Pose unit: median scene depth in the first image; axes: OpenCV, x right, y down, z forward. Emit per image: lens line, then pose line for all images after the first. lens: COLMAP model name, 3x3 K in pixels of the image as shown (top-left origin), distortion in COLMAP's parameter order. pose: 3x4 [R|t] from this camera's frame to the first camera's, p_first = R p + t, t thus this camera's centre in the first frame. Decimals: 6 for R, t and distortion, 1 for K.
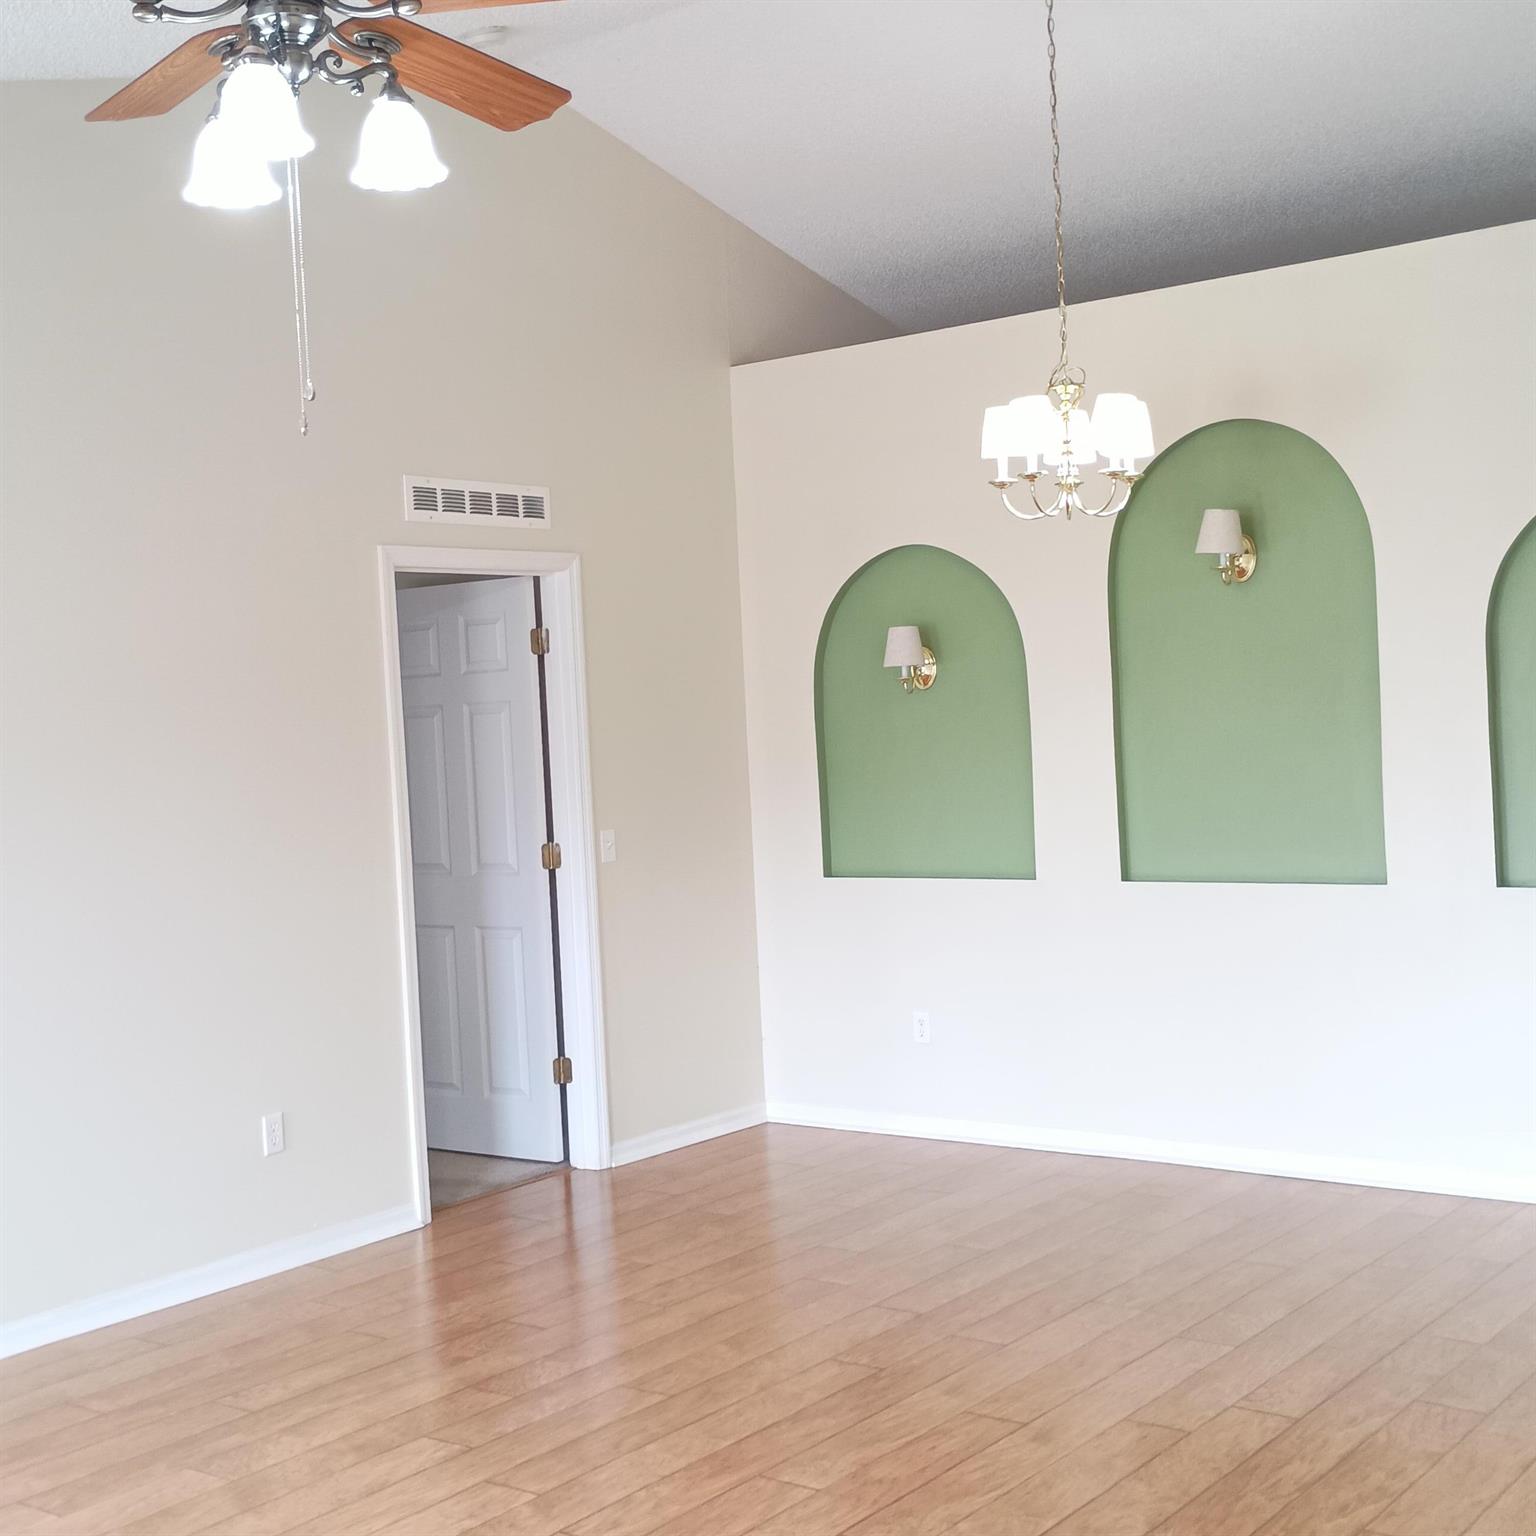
lens RADIAL K [[2010.1, 0, 768.0], [0, 2010.1, 768.0], [0, 0, 1]] dist [0.031197, -0.003961]
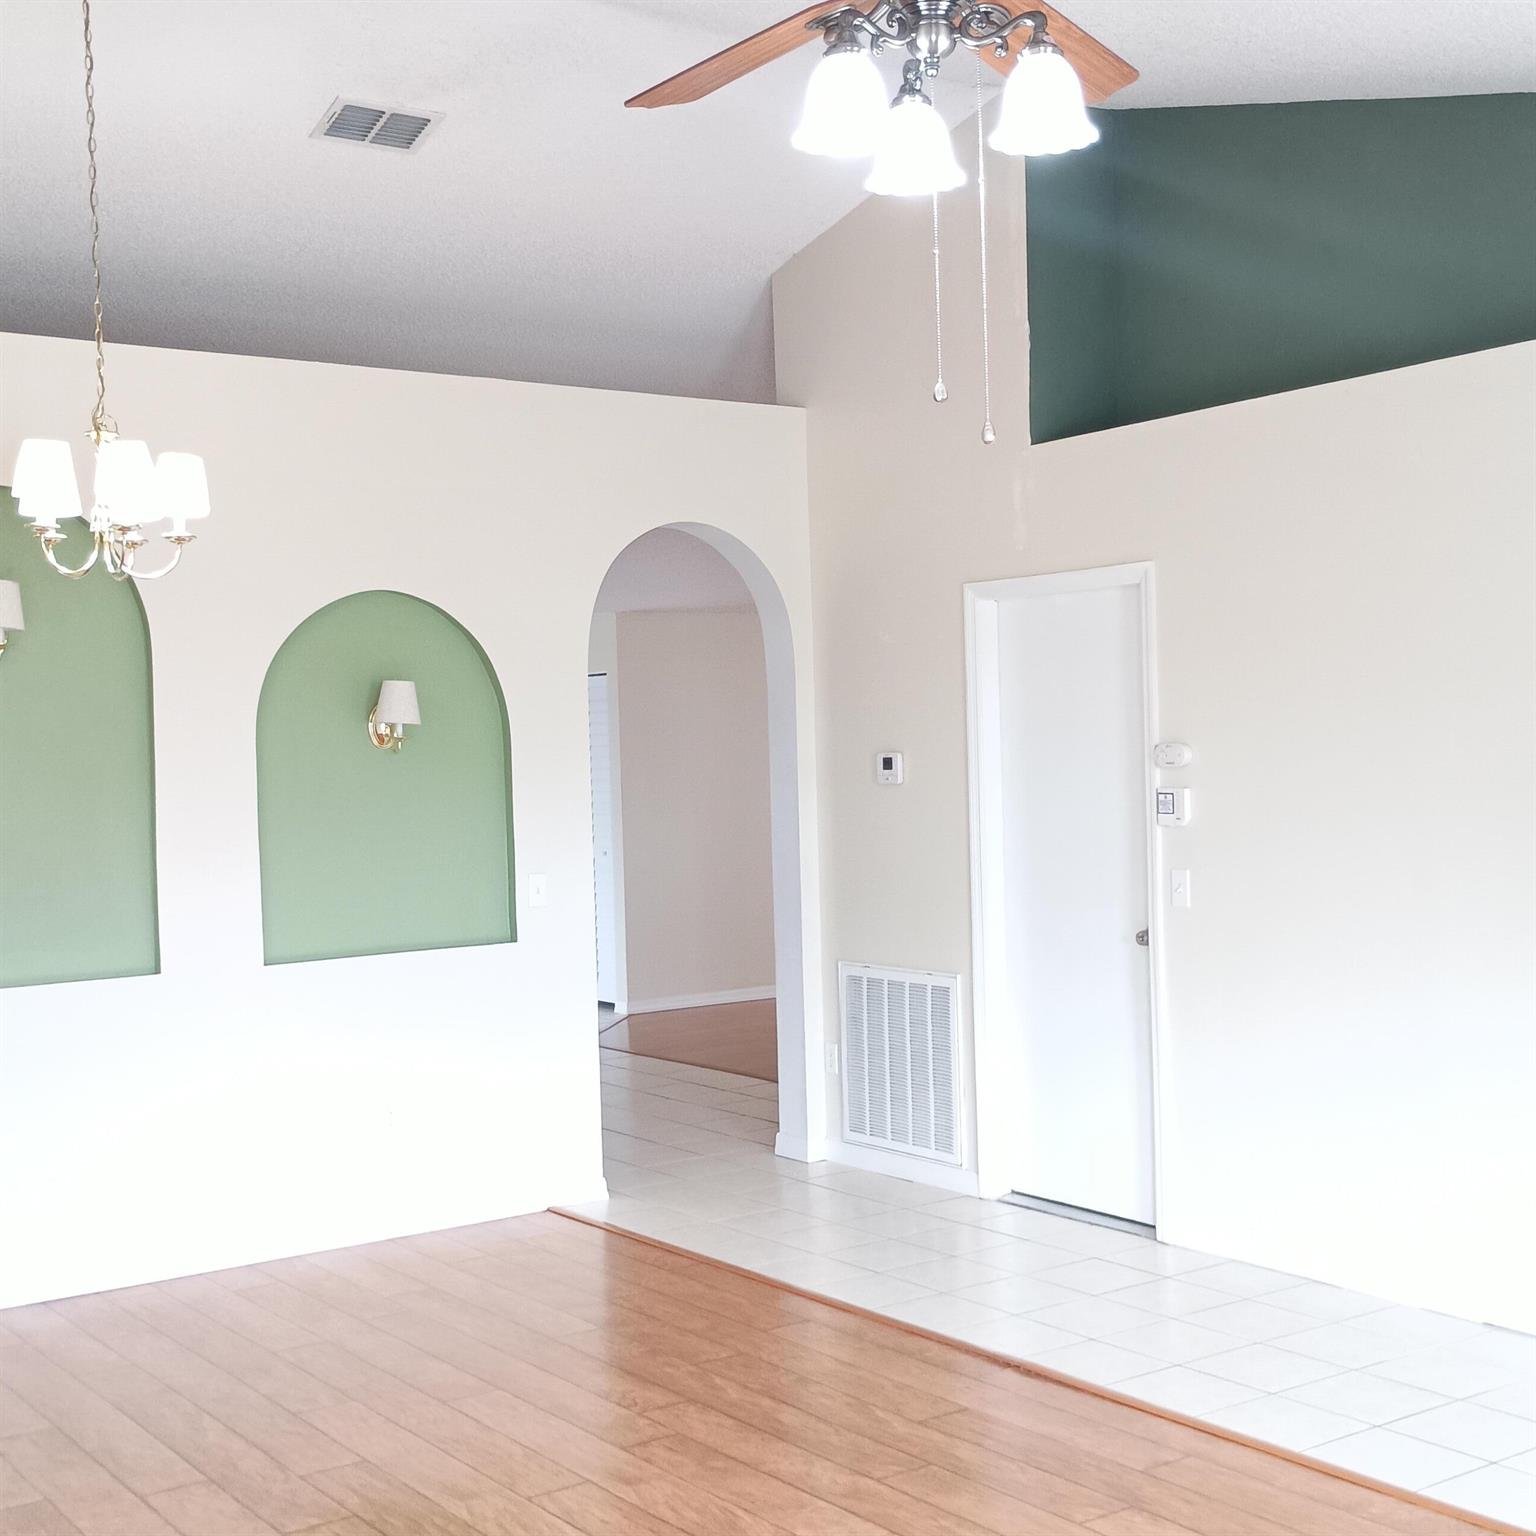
lens RADIAL K [[2072.6, 0, 729.7], [0, 2072.6, 769.5], [0, 0, 1]] dist [0.030888, 0.037450]
pose [[0.283759, 0.030686, 0.958405, -0.712690], [0.030827, 0.998679, -0.041102, 0.008895], [-0.958400, 0.041208, 0.282438, 0.505204]]
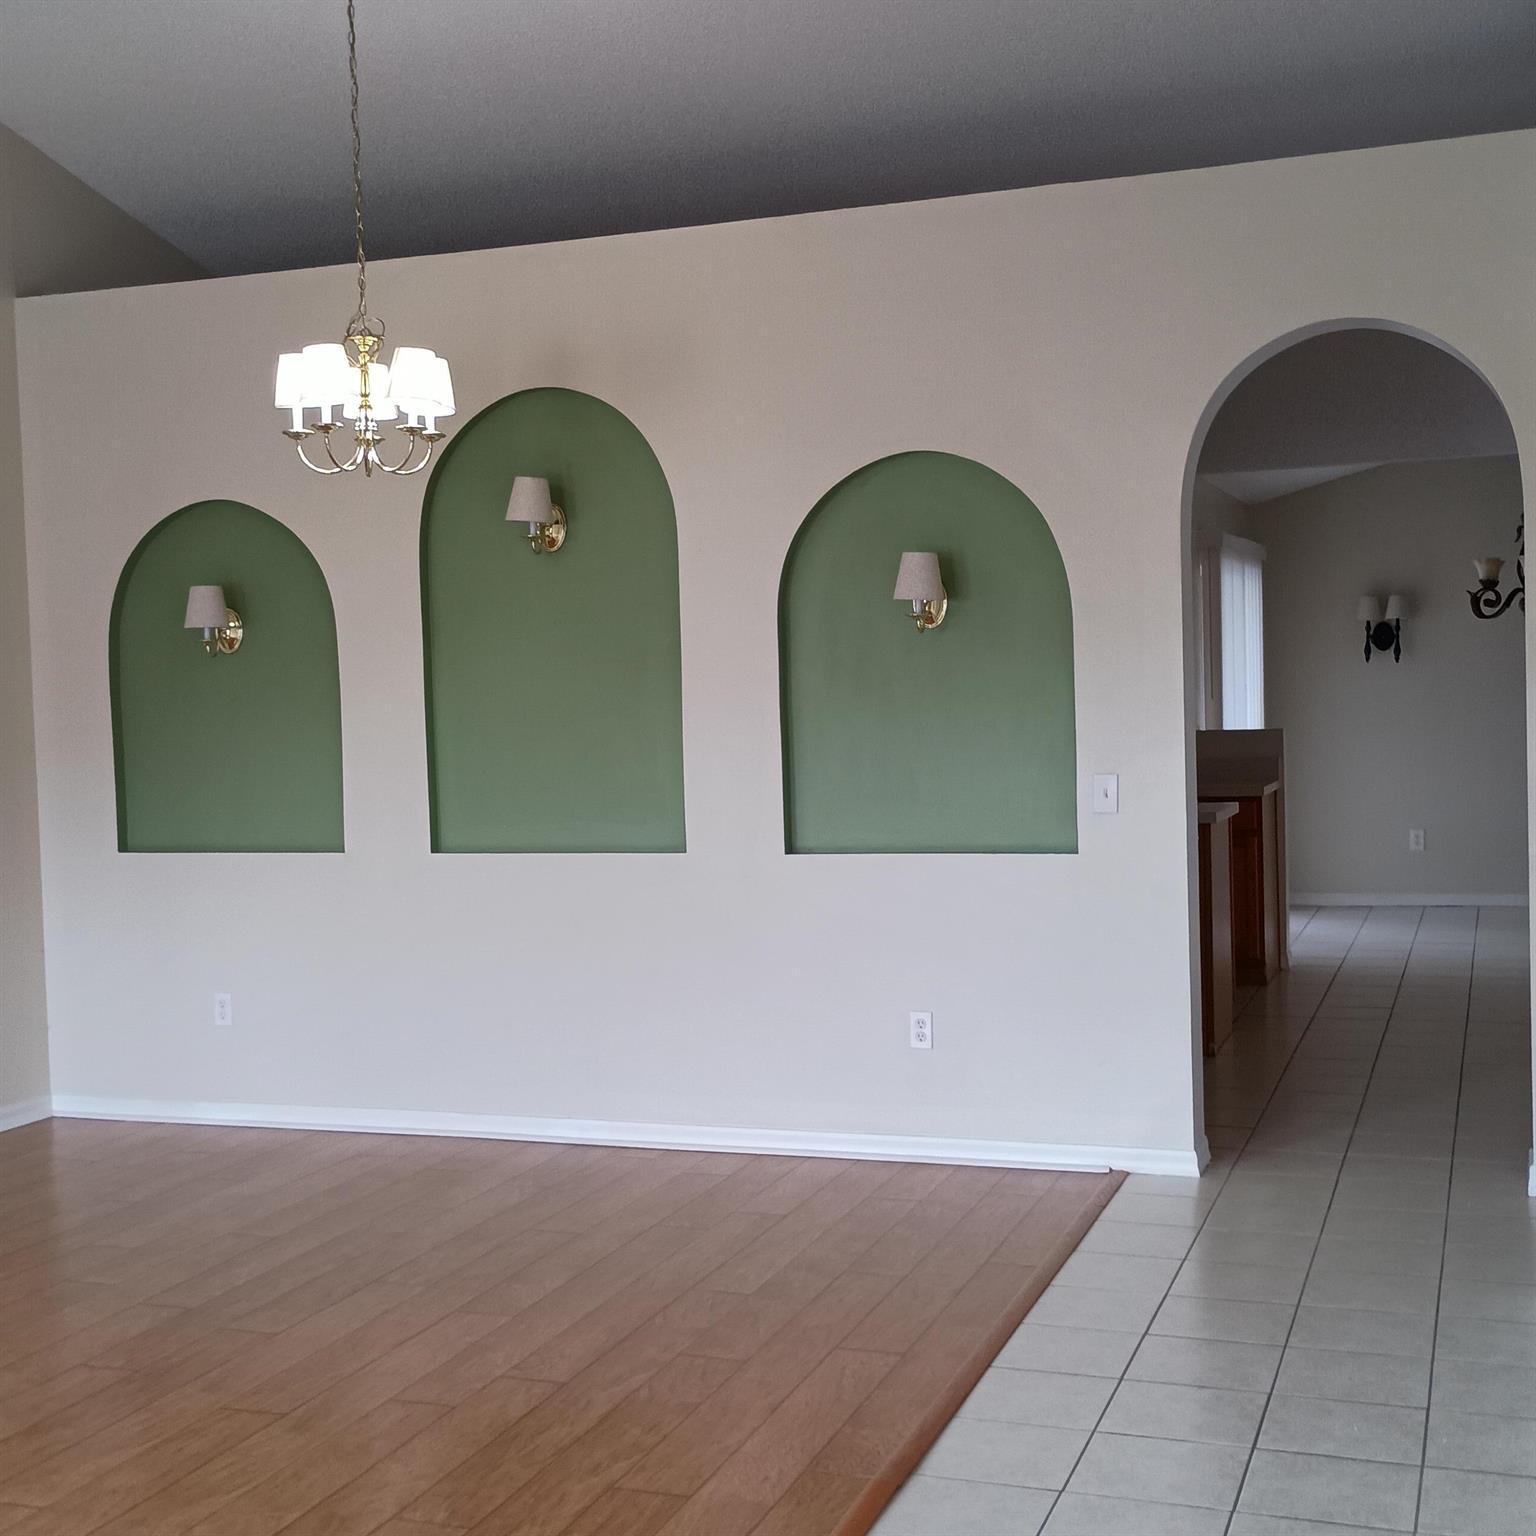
lens RADIAL K [[2010.1, 0, 768.0], [0, 2010.1, 768.0], [0, 0, 1]] dist [0.031197, -0.003961]
pose [[0.952493, 0.008429, 0.304443, 0.042575], [-0.010401, 0.999934, 0.004857, 0.010785], [-0.304382, -0.007793, 0.952518, 0.020768]]
